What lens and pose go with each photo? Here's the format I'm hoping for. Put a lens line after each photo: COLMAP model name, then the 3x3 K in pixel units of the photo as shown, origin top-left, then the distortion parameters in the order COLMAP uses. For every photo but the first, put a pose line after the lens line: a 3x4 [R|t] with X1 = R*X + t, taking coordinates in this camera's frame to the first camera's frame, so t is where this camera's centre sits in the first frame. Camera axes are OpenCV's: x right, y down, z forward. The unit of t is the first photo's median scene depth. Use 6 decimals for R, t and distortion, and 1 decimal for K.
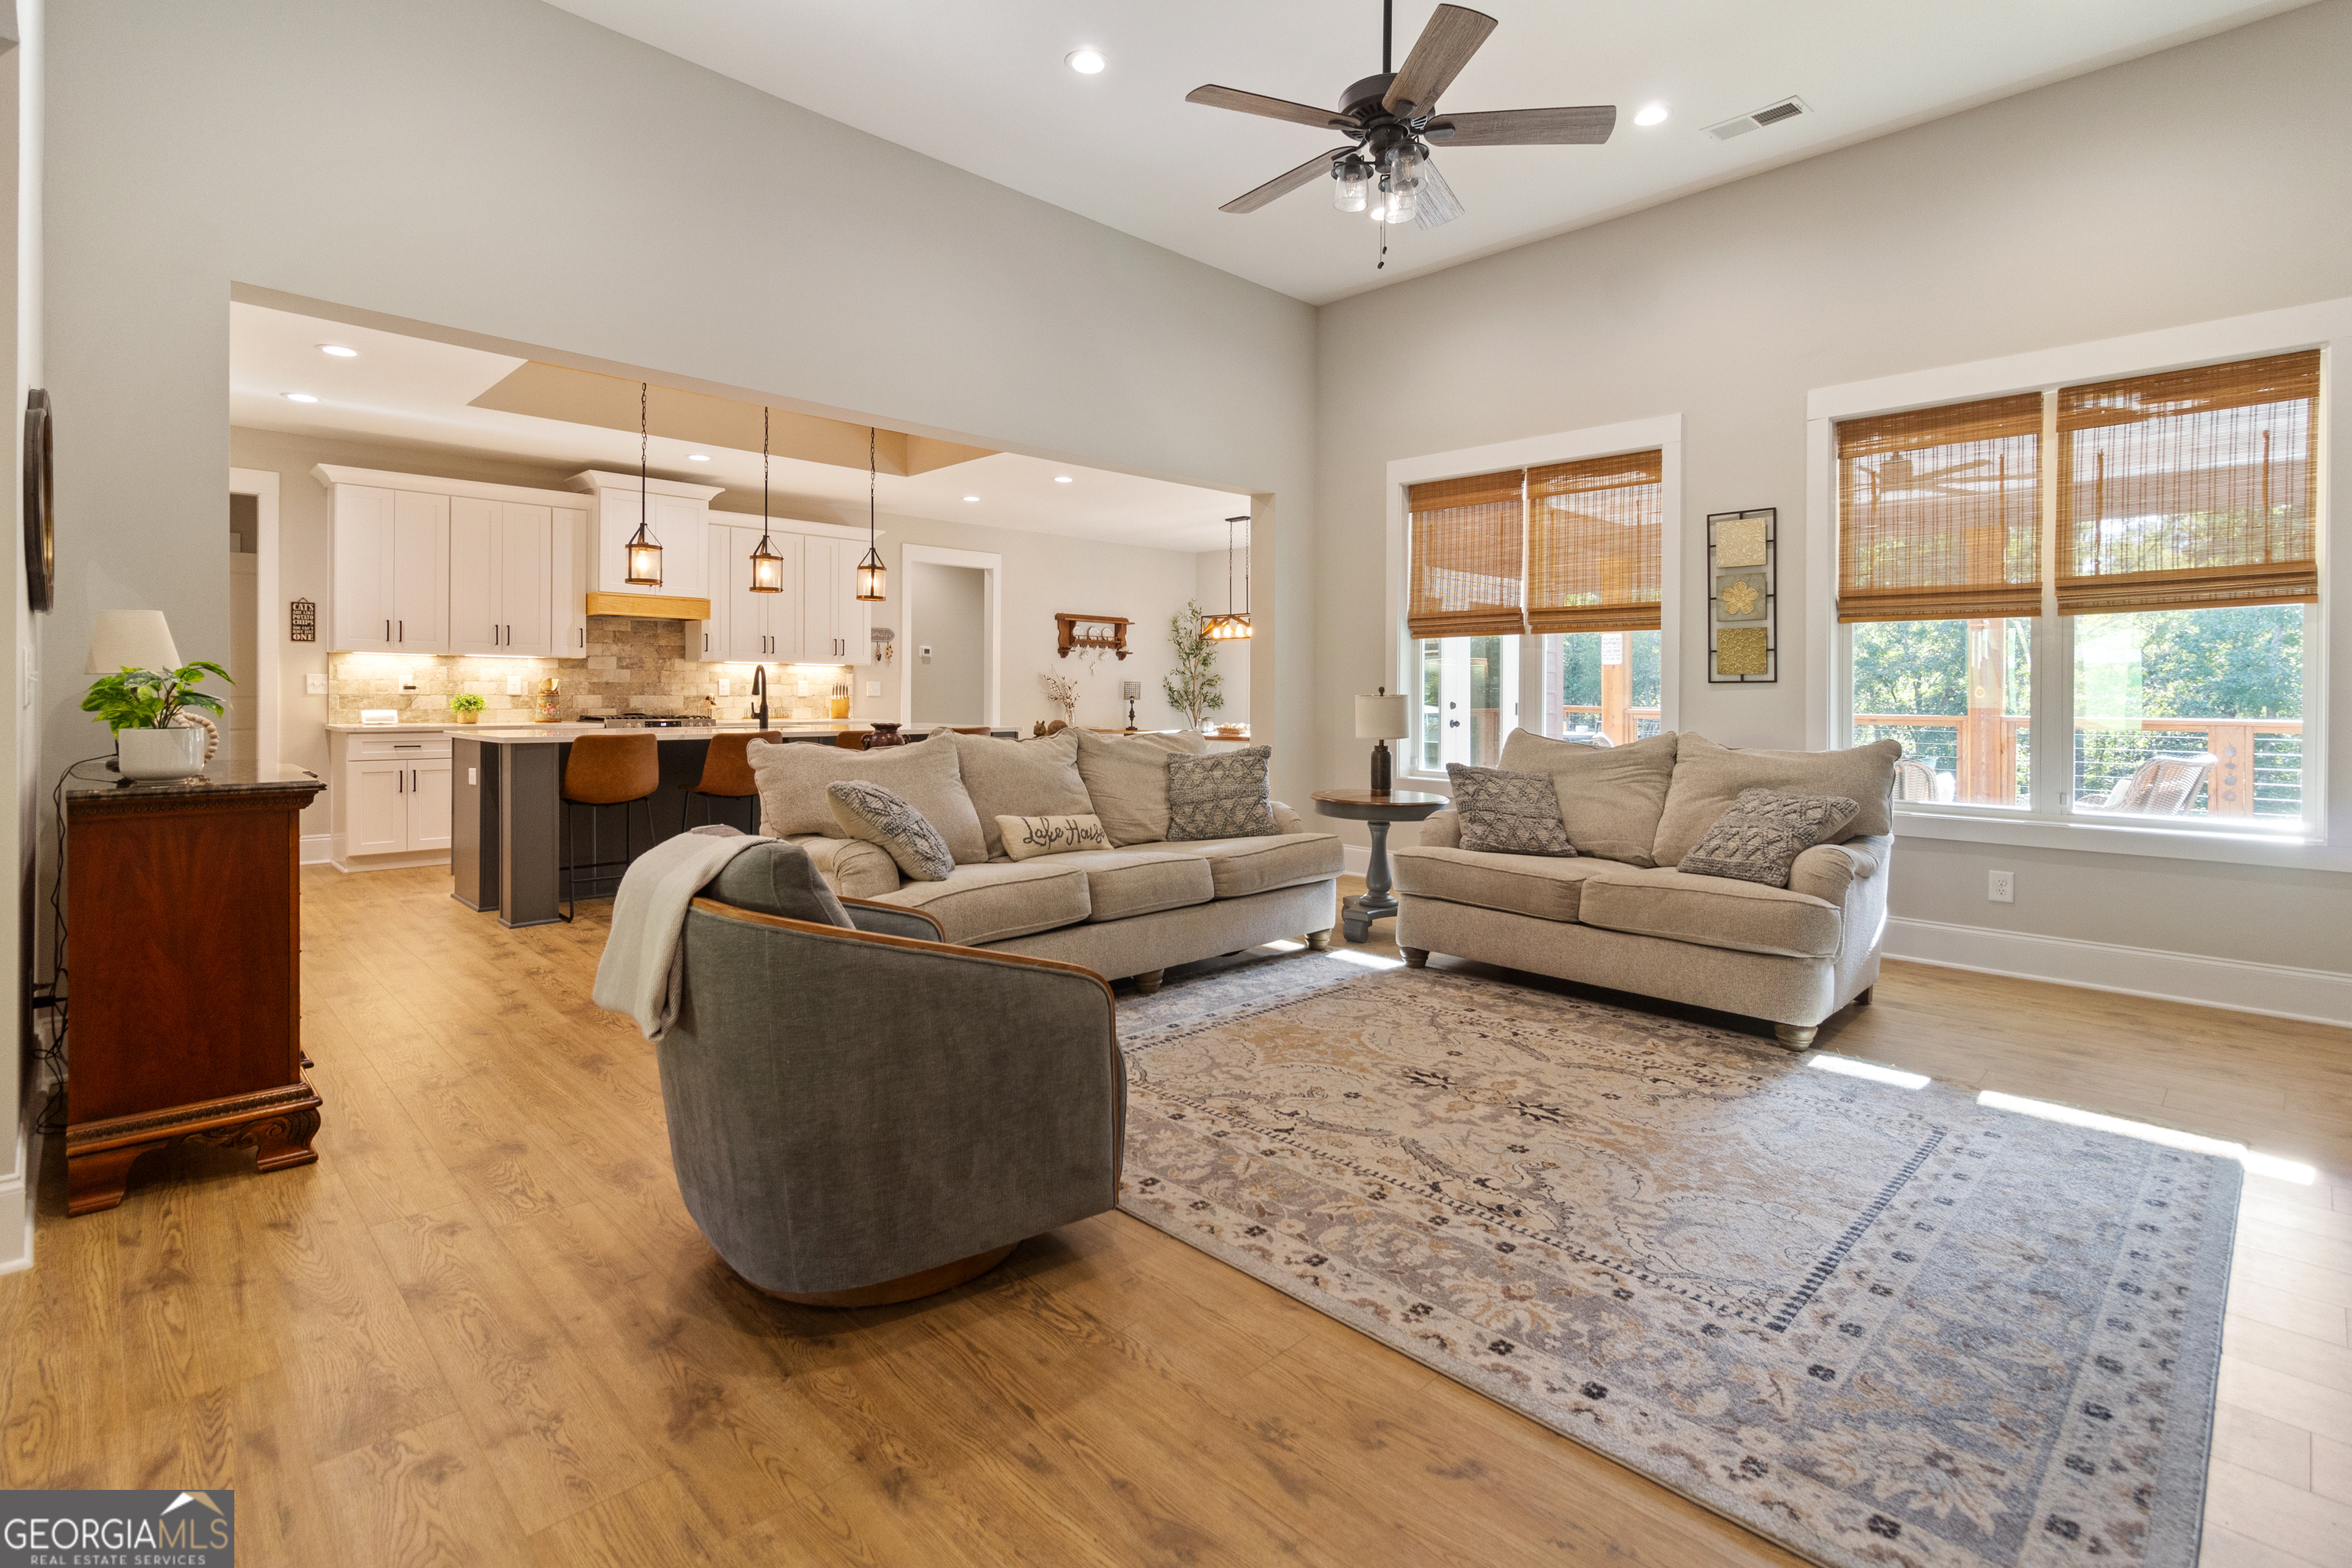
lens RADIAL K [[1102.0, 0, 1182.2], [0, 1102.0, 691.2], [0, 0, 1]] dist [-0.001075, 0.000960]
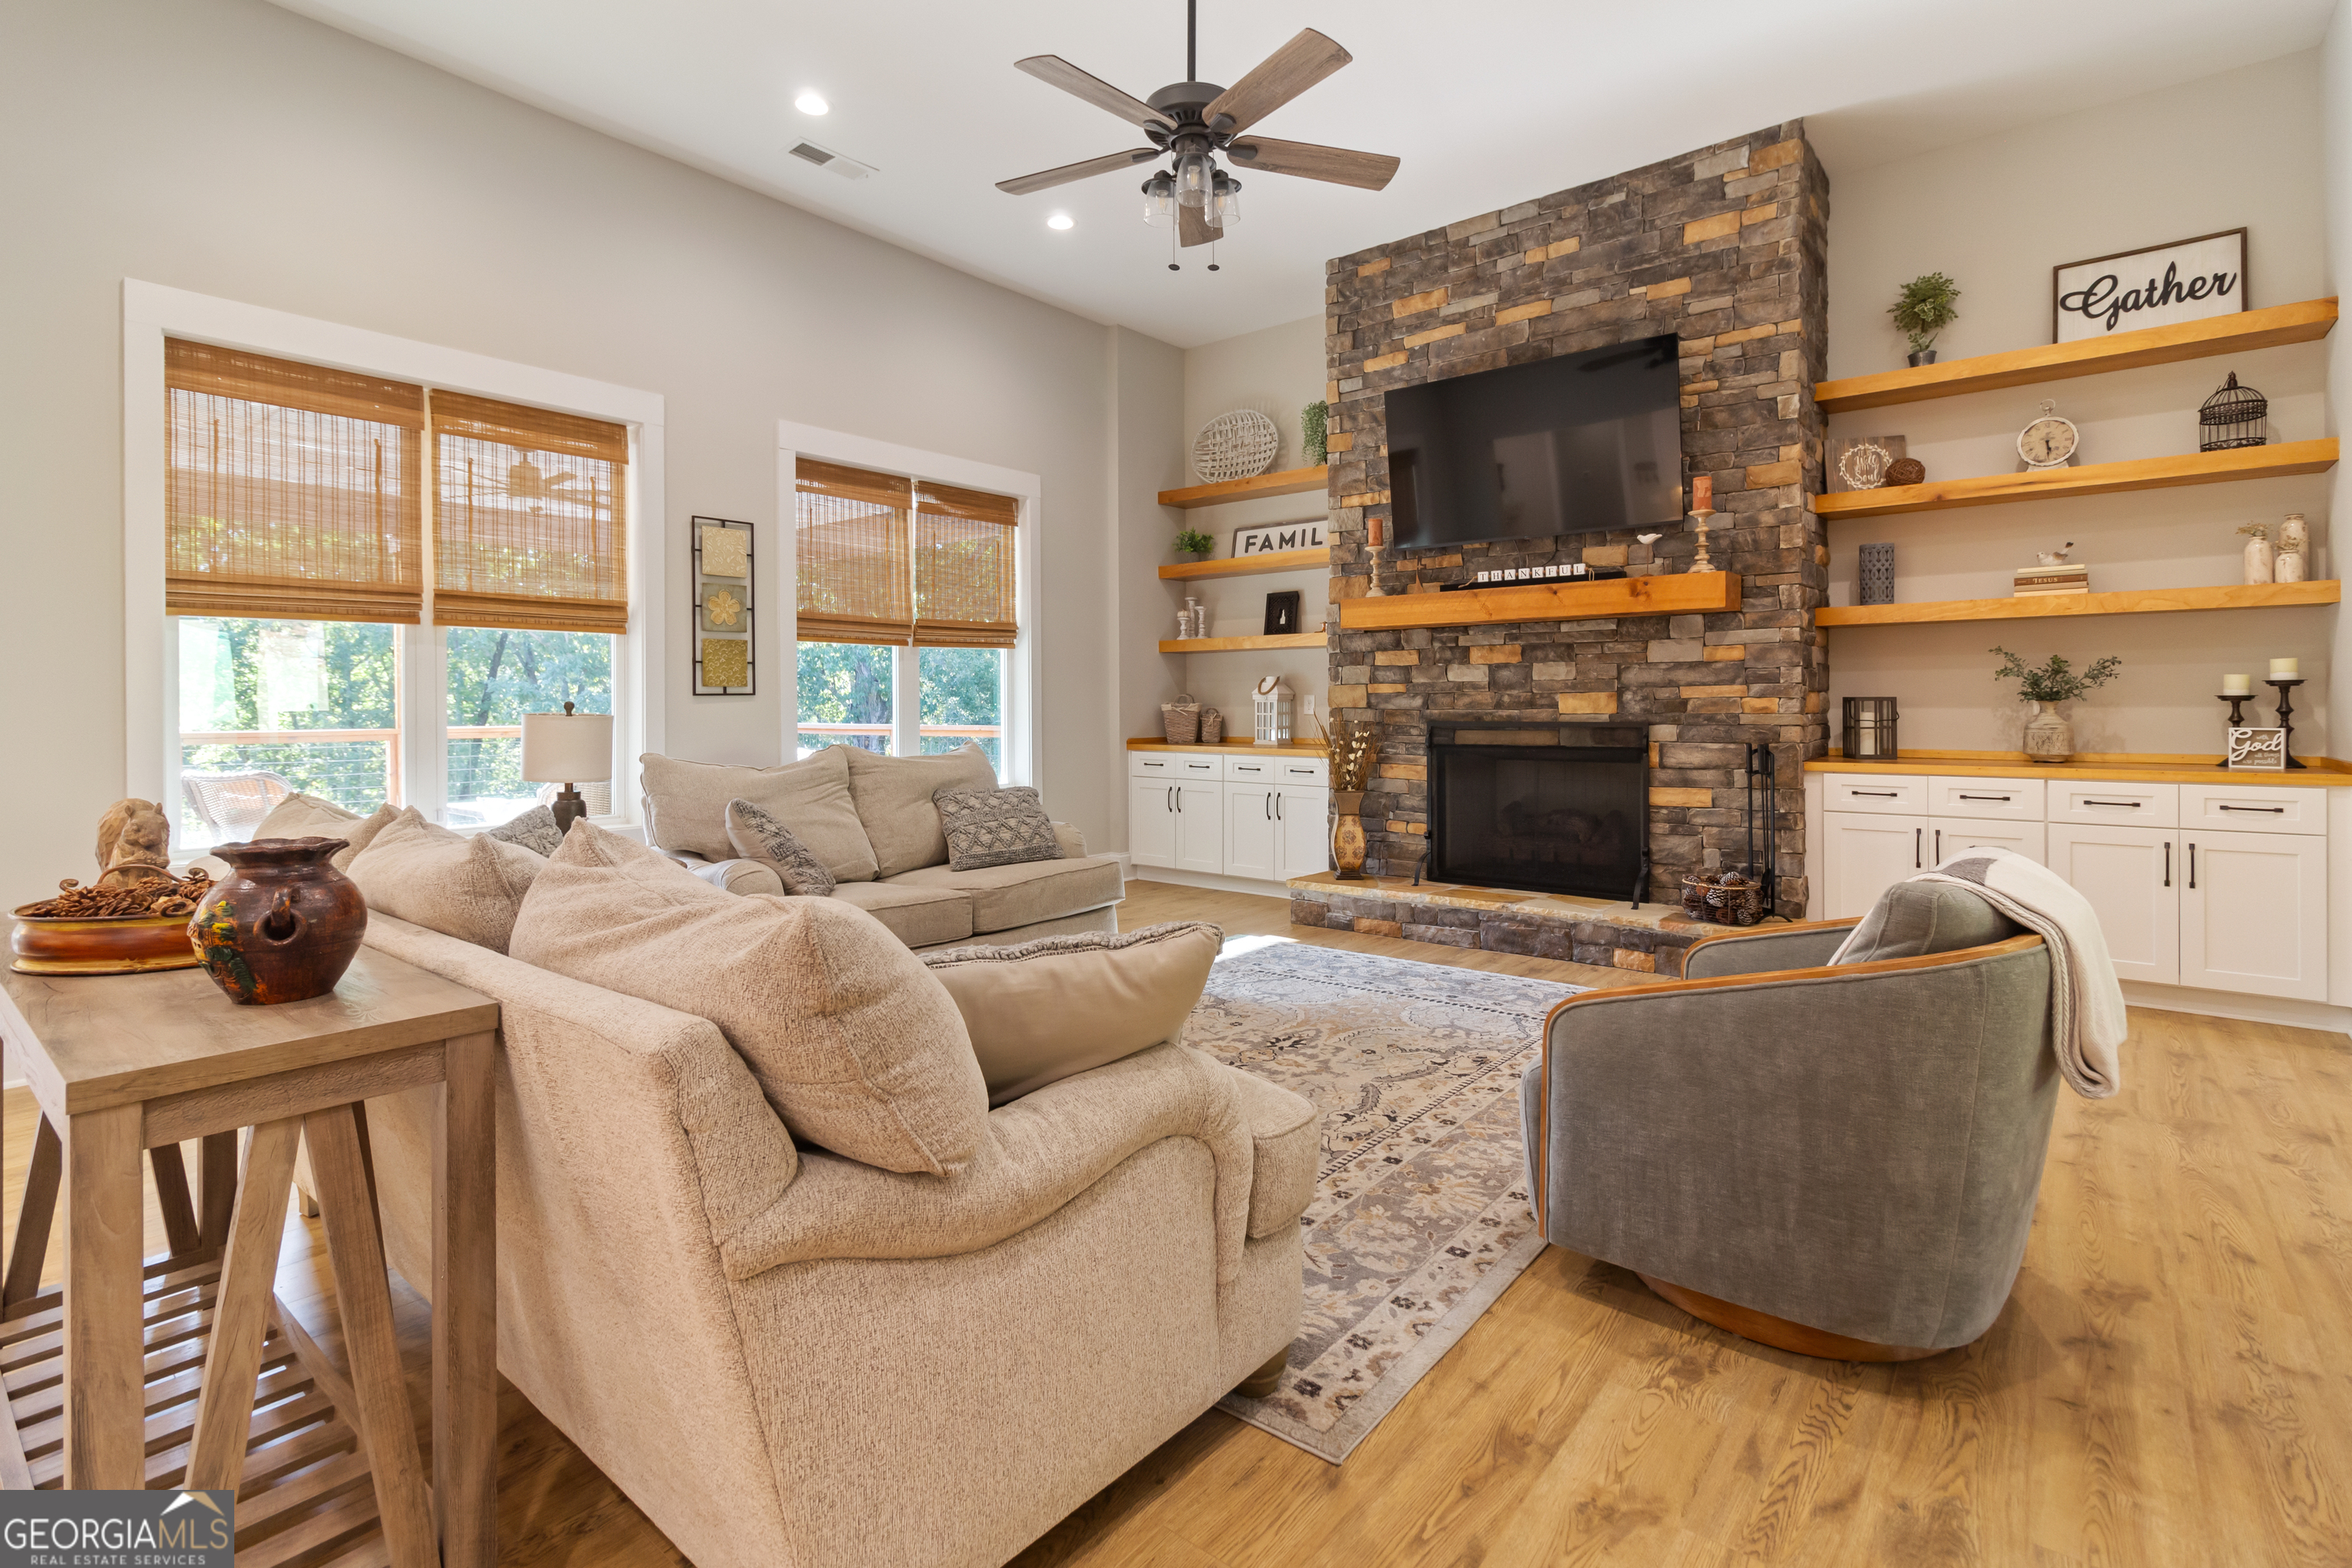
lens RADIAL K [[1102.0, 0, 1172.1], [0, 1102.0, 704.4], [0, 0, 1]] dist [-0.001075, 0.000960]
pose [[-0.103494, -0.007784, 0.994600, -0.656177], [0.005001, 0.999953, 0.008347, -0.007468], [-0.994618, 0.005837, -0.103450, 0.919938]]
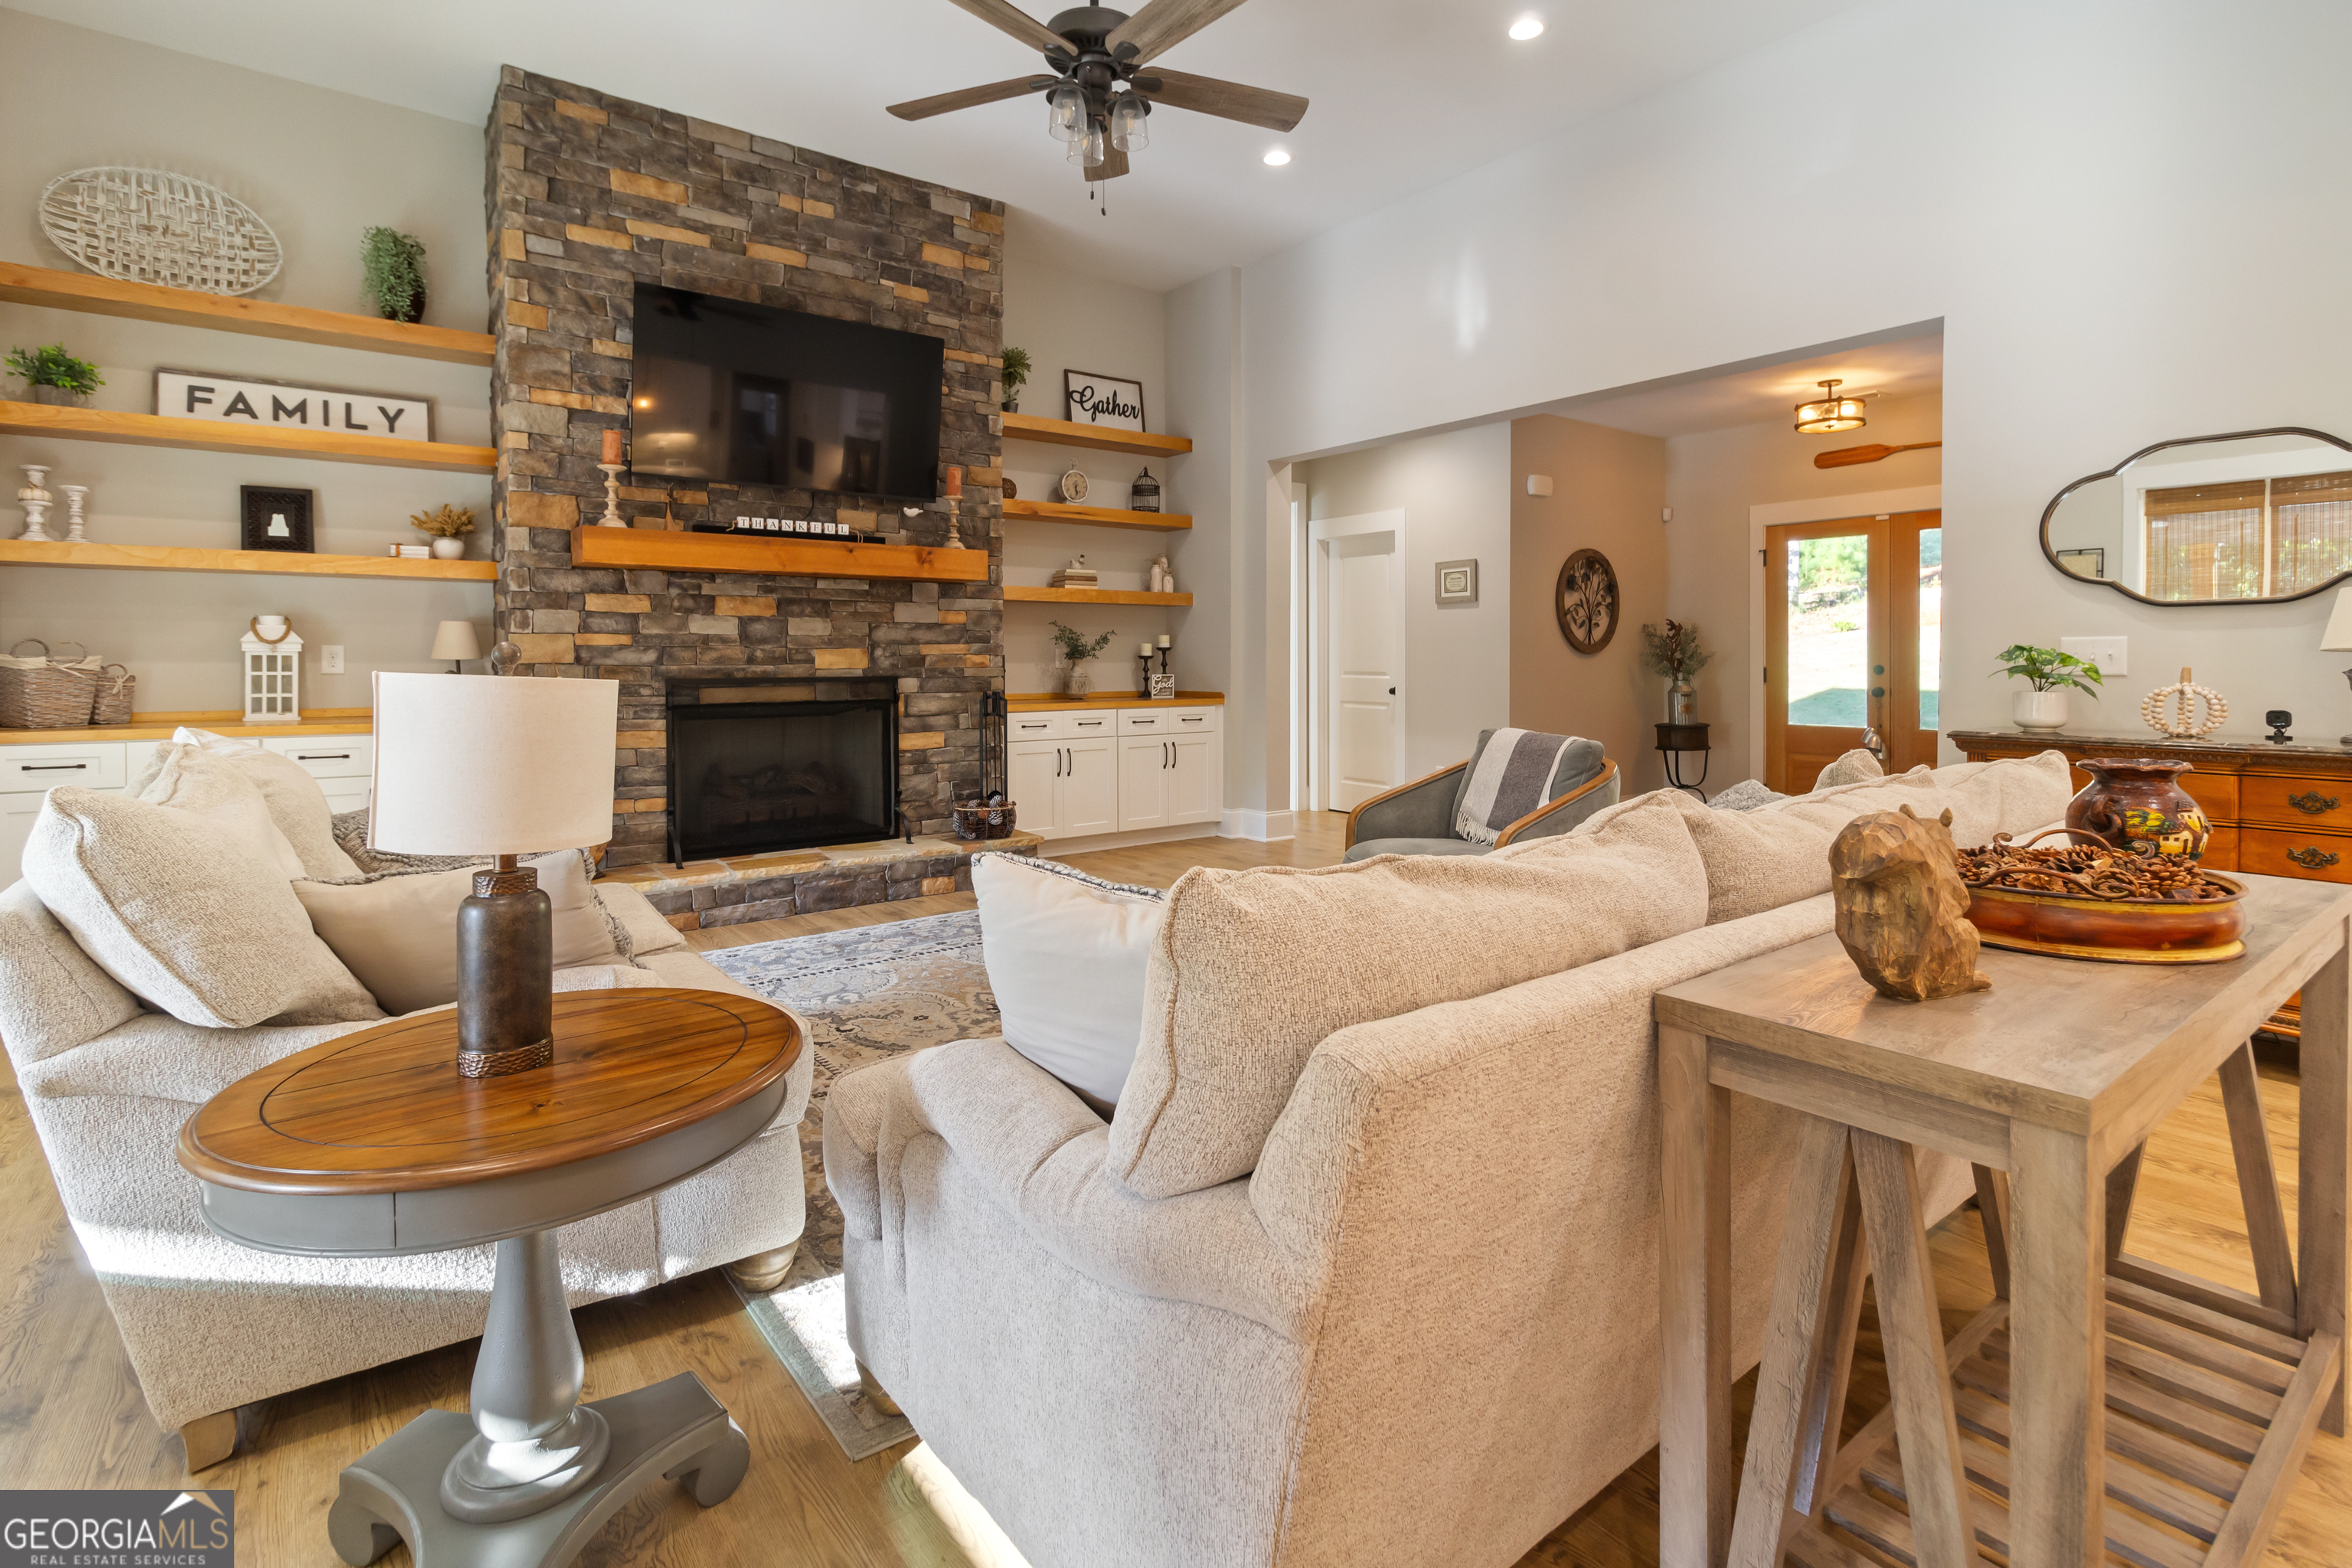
lens RADIAL K [[1102.0, 0, 1171.2], [0, 1102.0, 670.6], [0, 0, 1]] dist [-0.001075, 0.000960]
pose [[-0.990384, -0.010238, 0.137967, -0.011786], [-0.008362, 0.999865, 0.014173, -0.003526], [-0.138094, 0.012883, -0.990335, 1.575761]]
